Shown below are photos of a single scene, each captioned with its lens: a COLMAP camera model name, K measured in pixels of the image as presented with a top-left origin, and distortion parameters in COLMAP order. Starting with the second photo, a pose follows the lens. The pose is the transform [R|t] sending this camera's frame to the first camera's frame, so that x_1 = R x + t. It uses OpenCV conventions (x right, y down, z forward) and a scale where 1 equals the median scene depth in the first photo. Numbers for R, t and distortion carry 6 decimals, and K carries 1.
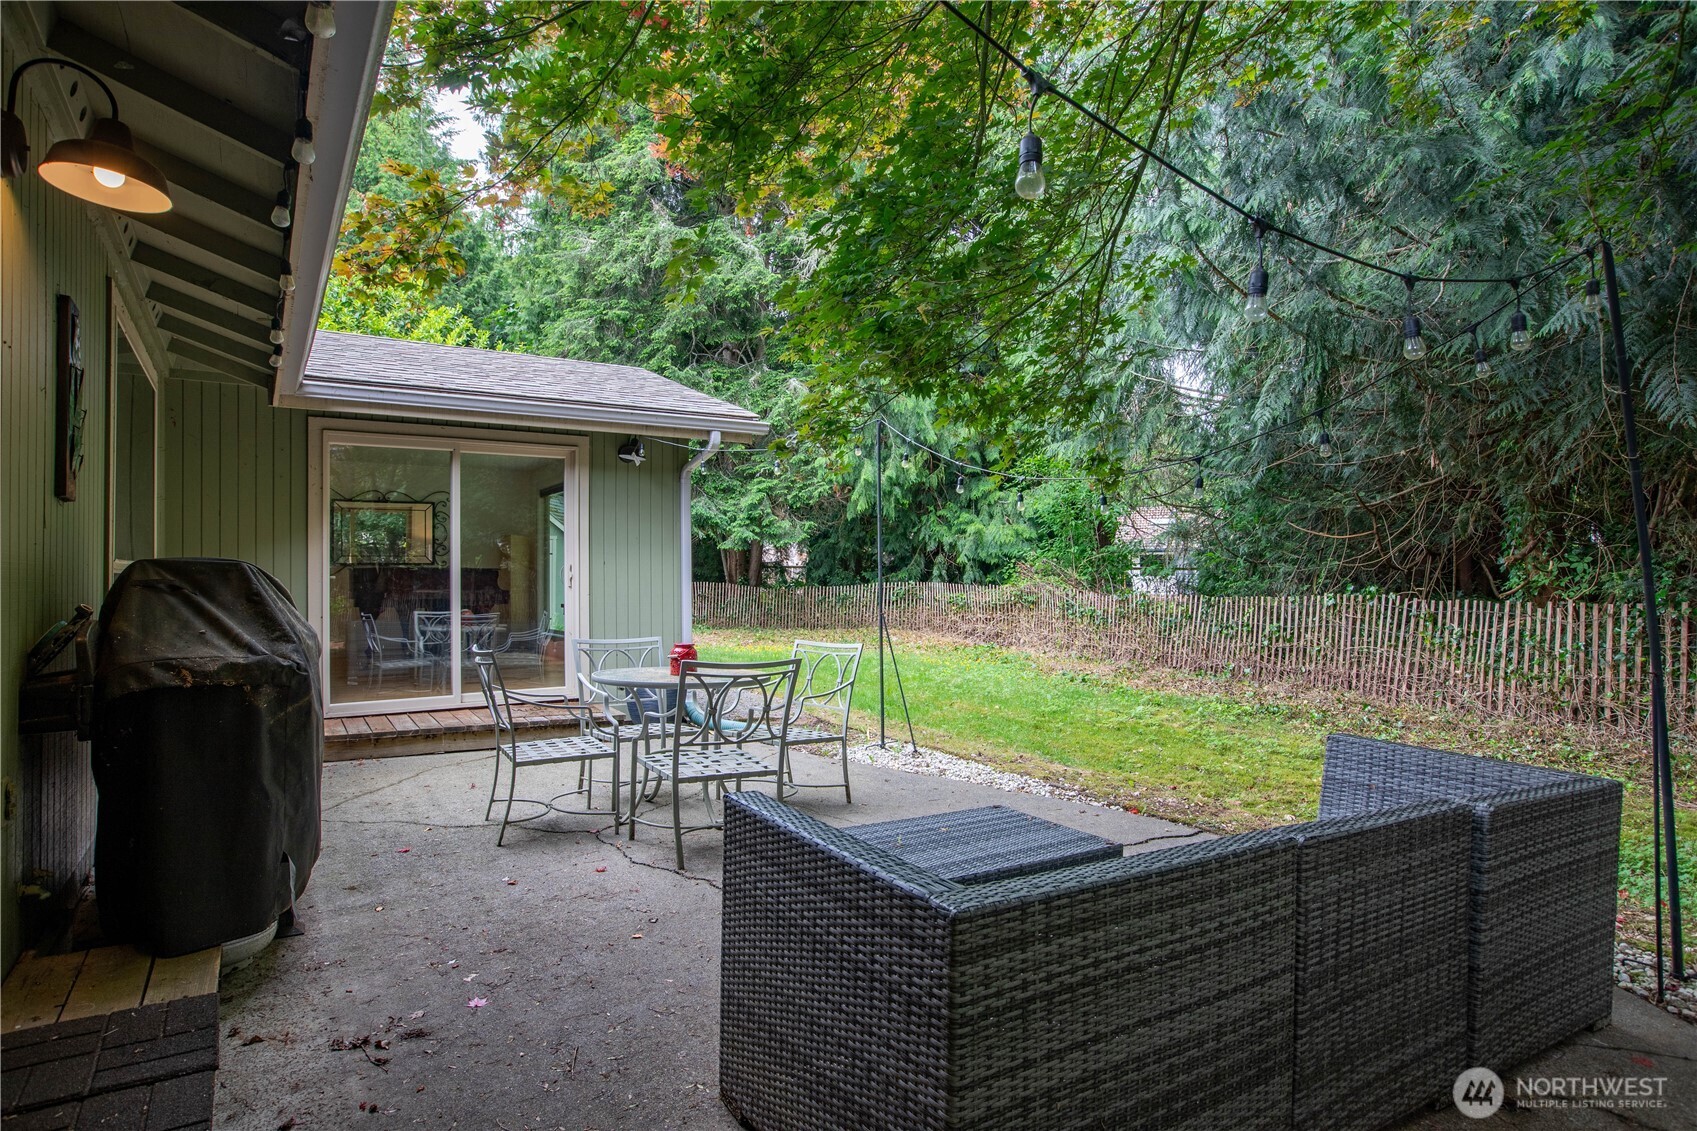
lens RADIAL K [[919.3, 0, 847.2], [0, 919.3, 575.6], [0, 0, 1]] dist [-0.006100, -0.000205]
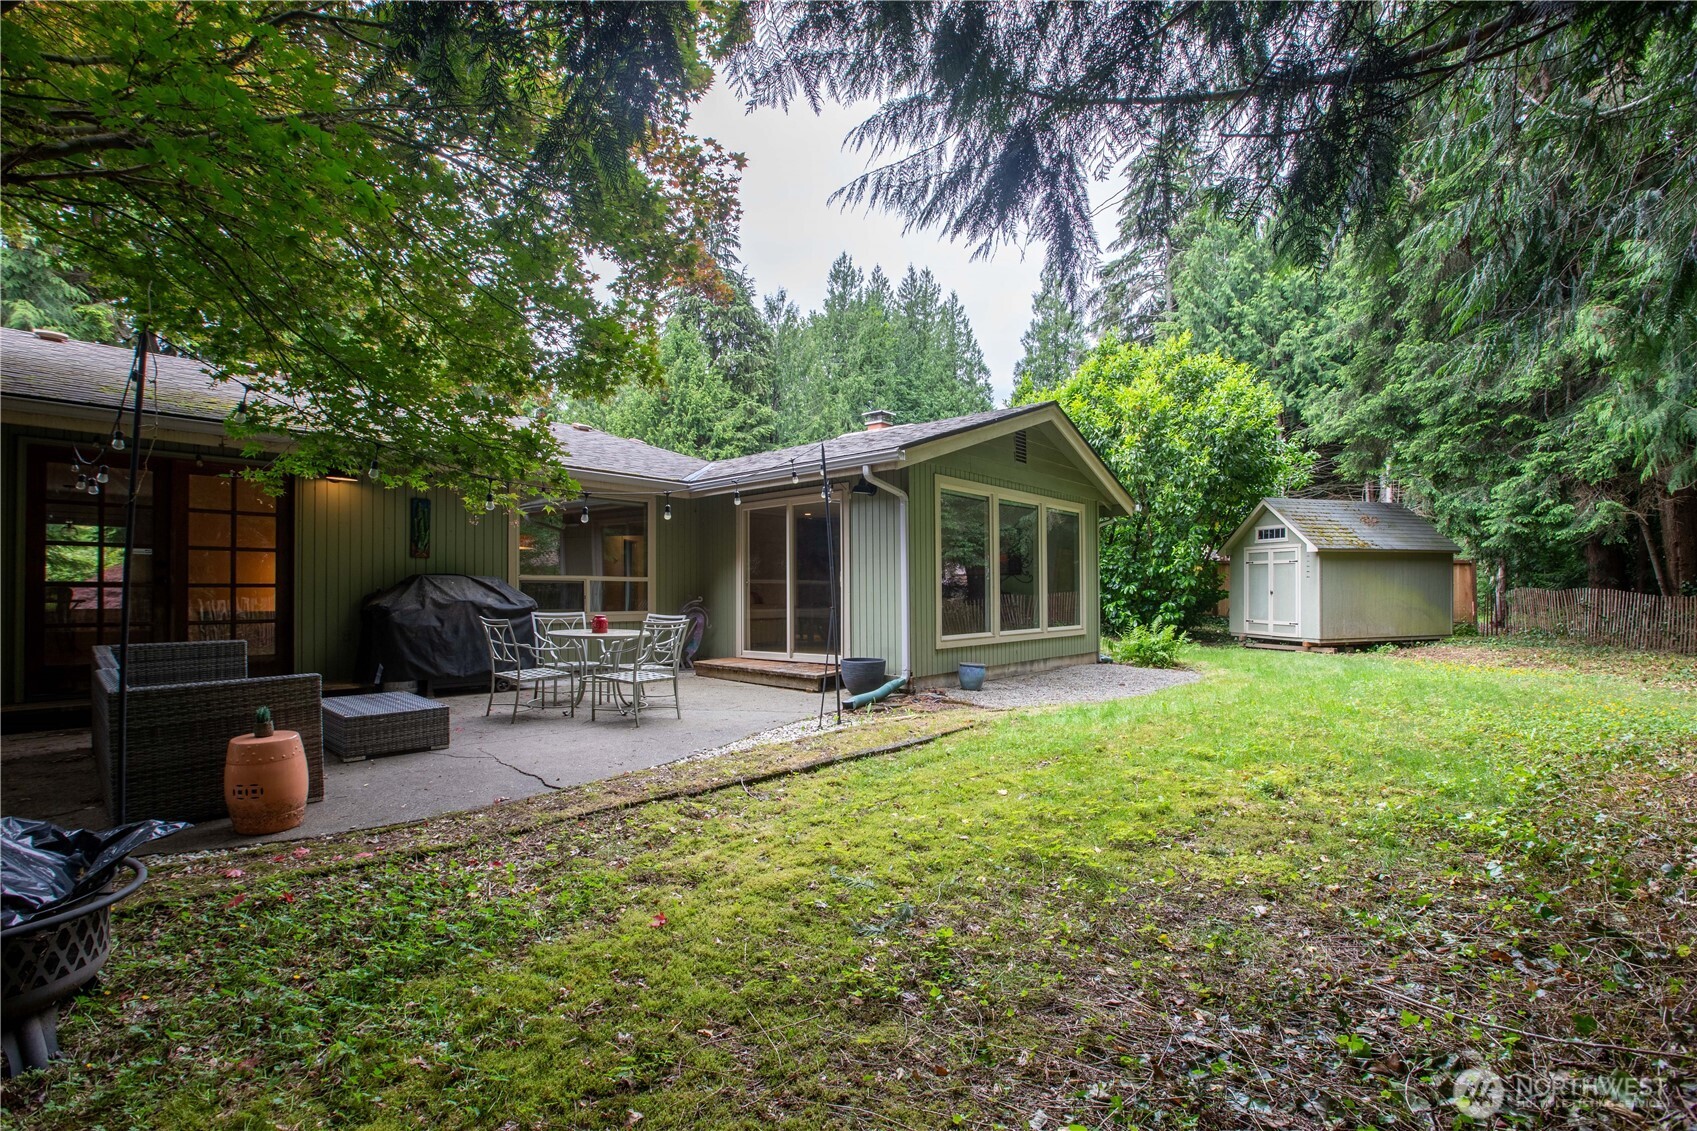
lens RADIAL K [[776.9, 0, 845.2], [0, 776.9, 581.9], [0, 0, 1]] dist [-0.039956, 0.006442]
pose [[0.265529, -0.011905, -0.964029, 1.870695], [0.005249, 0.999927, -0.010903, 0.034137], [0.964089, -0.002165, 0.265572, 1.429435]]
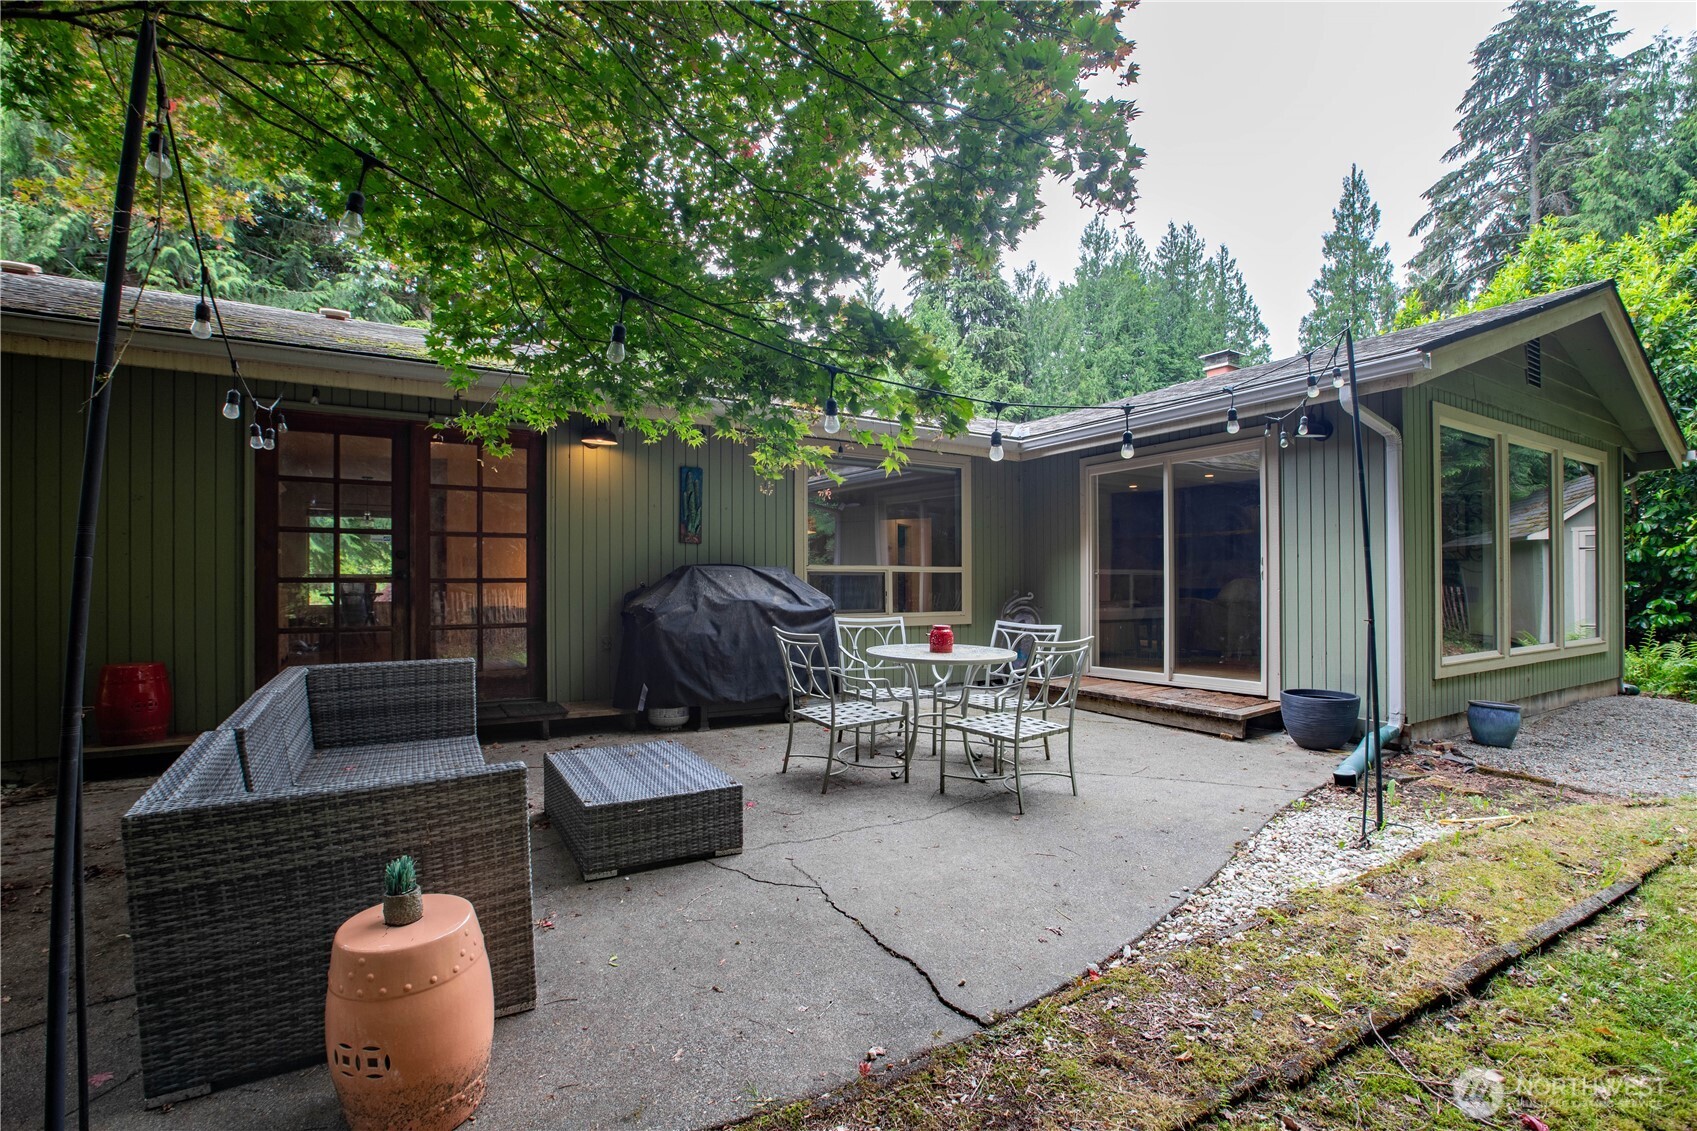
lens RADIAL K [[776.9, 0, 830.3], [0, 776.9, 574.1], [0, 0, 1]] dist [-0.039956, 0.006442]
pose [[-0.050869, -0.009970, -0.998656, 1.121994], [0.006458, 0.999926, -0.010312, 0.021643], [0.998684, -0.006974, -0.050801, 1.233199]]
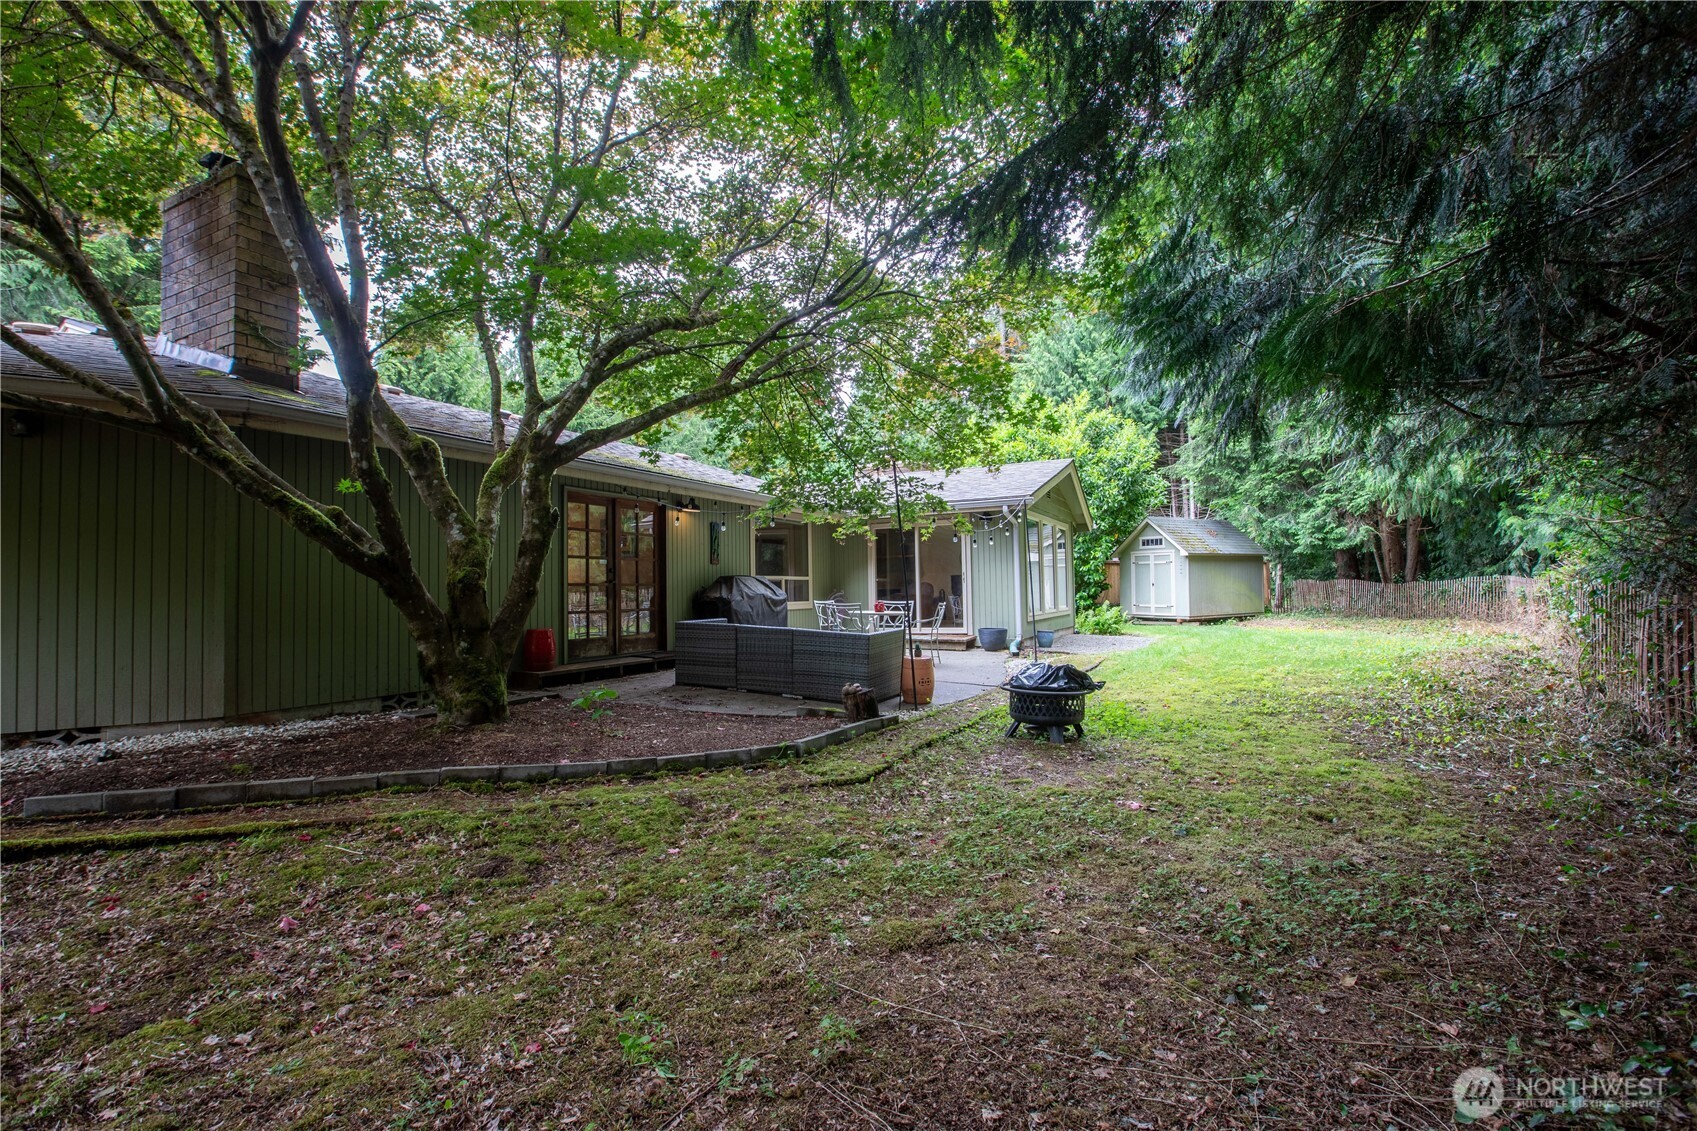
lens RADIAL K [[776.9, 0, 853.5], [0, 776.9, 559.9], [0, 0, 1]] dist [-0.039956, 0.006442]
pose [[0.505483, -0.038695, -0.861969, 2.437086], [0.017535, 0.999248, -0.034575, 0.035854], [0.862659, 0.002363, 0.505781, -0.332691]]
